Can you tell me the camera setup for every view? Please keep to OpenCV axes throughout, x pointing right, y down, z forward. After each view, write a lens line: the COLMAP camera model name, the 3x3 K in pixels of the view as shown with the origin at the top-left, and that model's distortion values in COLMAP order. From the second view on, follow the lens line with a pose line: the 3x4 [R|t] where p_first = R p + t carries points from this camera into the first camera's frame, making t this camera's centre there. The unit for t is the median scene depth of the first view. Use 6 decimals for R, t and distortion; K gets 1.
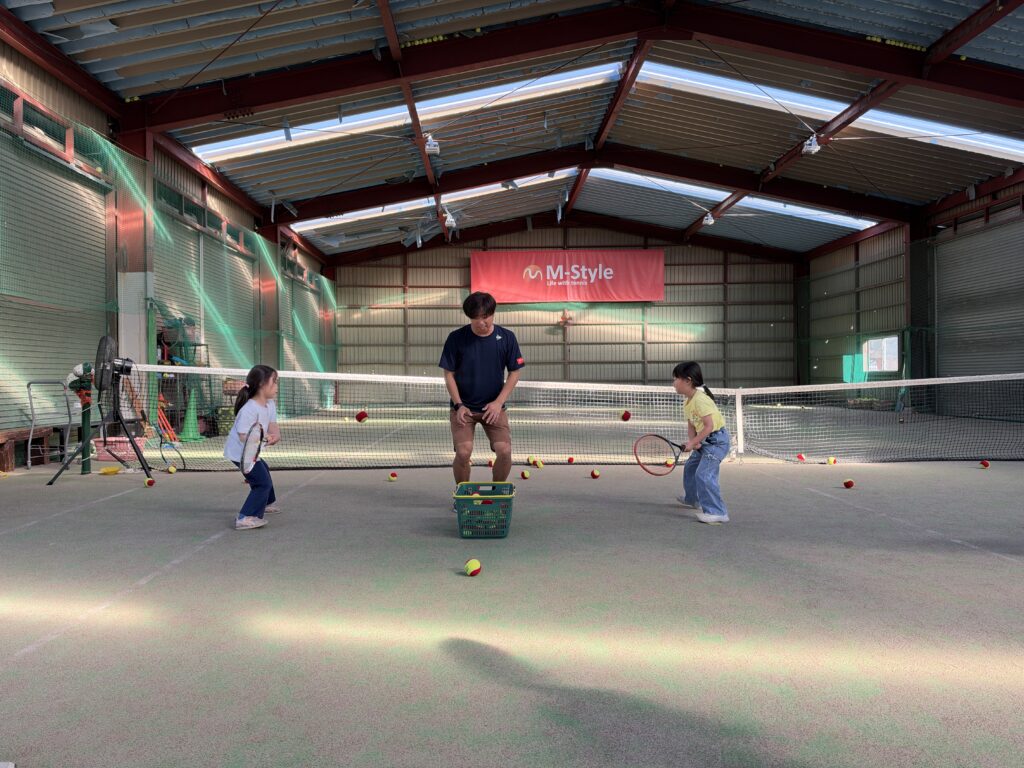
lens RADIAL K [[733.2, 0, 508.1], [0, 733.2, 385.2], [0, 0, 1]] dist [0.076892, -0.106822]
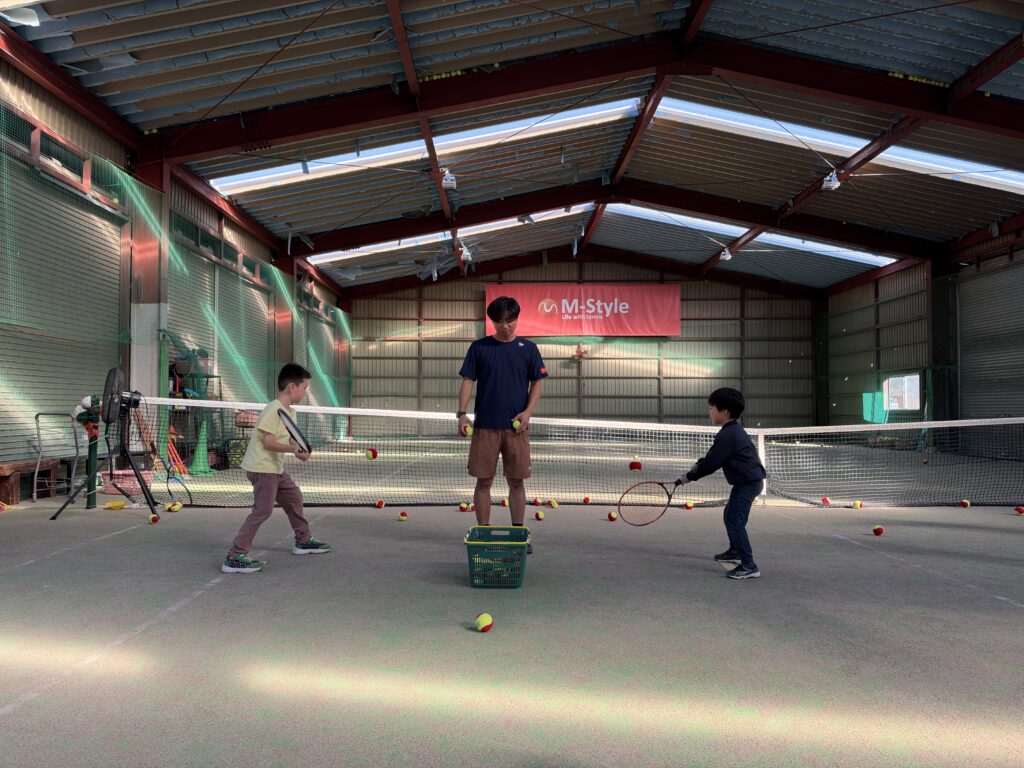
lens RADIAL K [[731.5, 0, 508.4], [0, 731.5, 392.5], [0, 0, 1]] dist [0.087114, -0.126157]
pose [[0.999772, 0.010665, -0.018485, -0.000417], [-0.011289, 0.999358, -0.033998, -0.001835], [0.018111, 0.034199, 0.999251, 0.008387]]
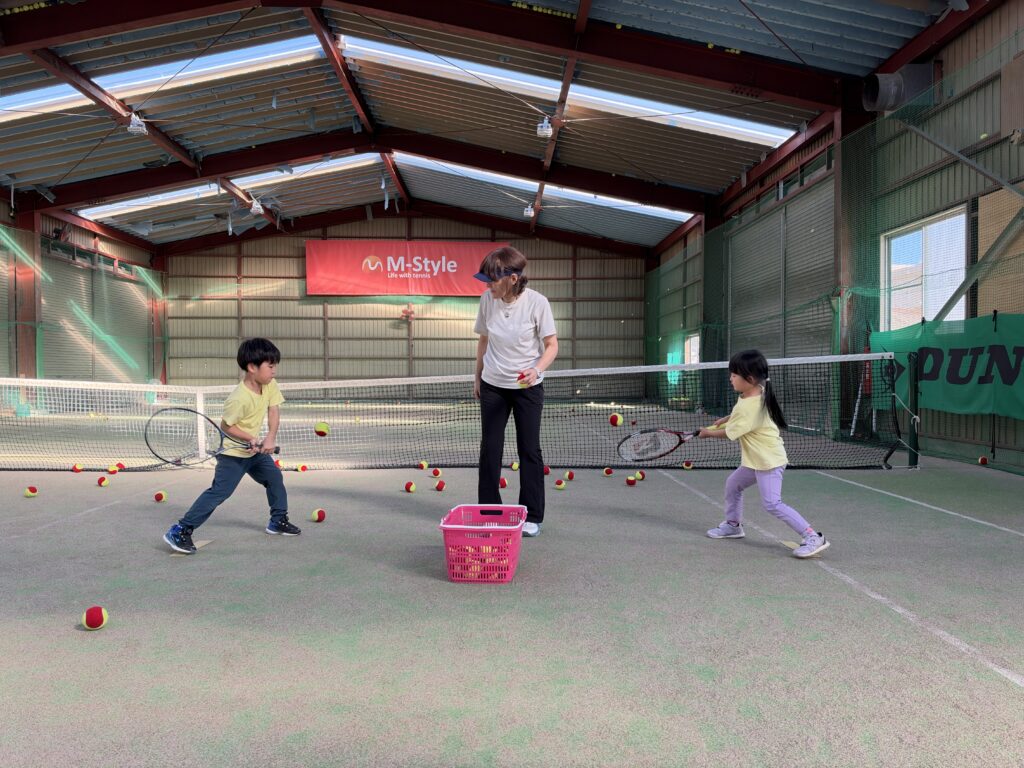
lens RADIAL K [[731.9, 0, 512.2], [0, 731.9, 386.5], [0, 0, 1]] dist [0.080143, -0.116742]
pose [[0.999908, 0.011007, -0.007888, 0.225294], [-0.010959, 0.999921, 0.006076, -0.001112], [0.007954, -0.005989, 0.999950, 0.038231]]
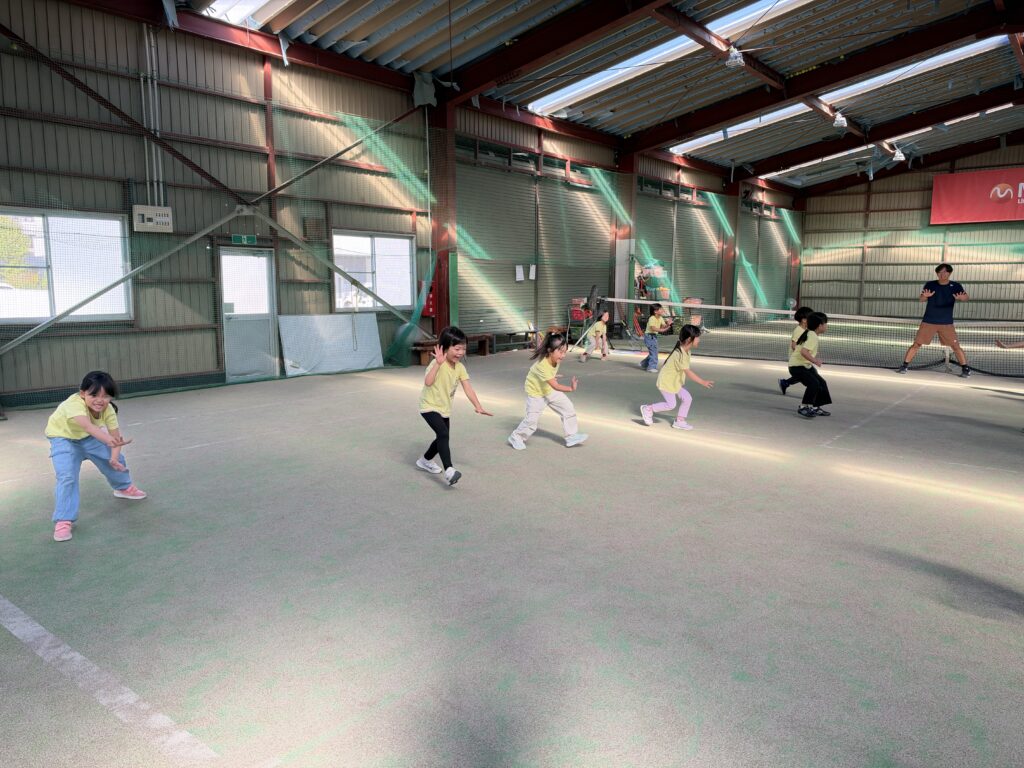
lens RADIAL K [[736.4, 0, 528.2], [0, 736.4, 386.0], [0, 0, 1]] dist [0.047165, -0.052755]
pose [[0.774400, 0.103664, -0.624146, 0.196589], [-0.016277, 0.989424, 0.144137, -0.024552], [0.632487, -0.101460, 0.767897, -0.230970]]
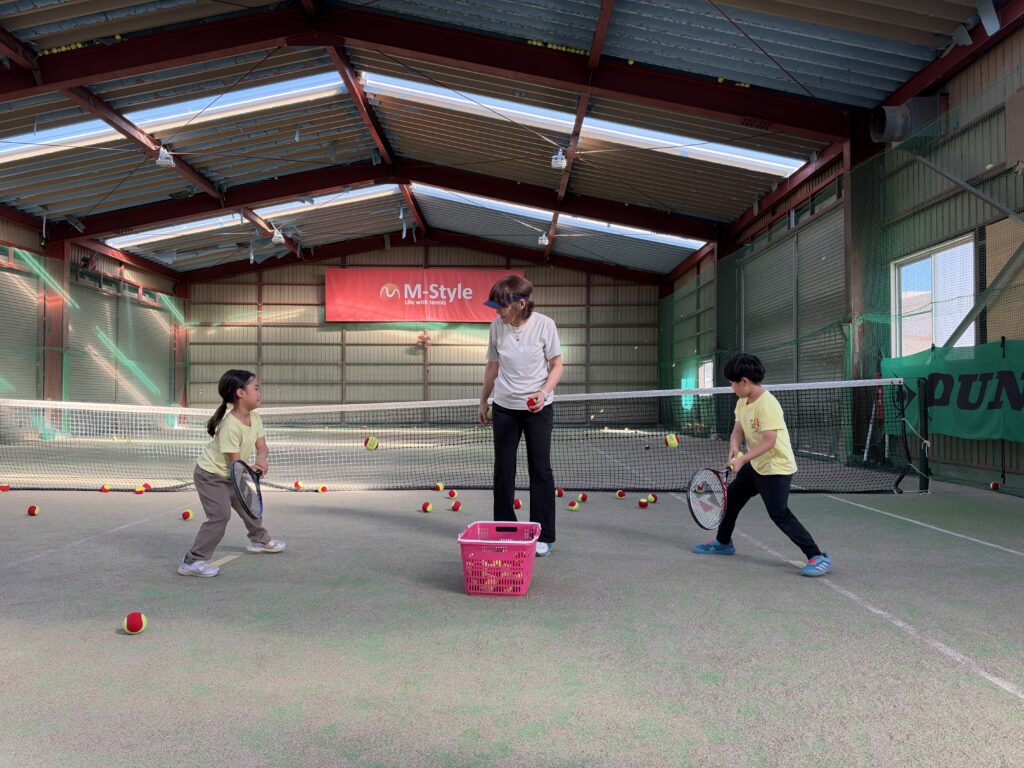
lens RADIAL K [[730.3, 0, 511.3], [0, 730.3, 387.0], [0, 0, 1]] dist [0.096039, -0.146264]
pose [[0.999490, 0.012848, -0.029225, 0.225338], [-0.013683, 0.999498, -0.028571, -0.000211], [0.028844, 0.028956, 0.999164, 0.031006]]
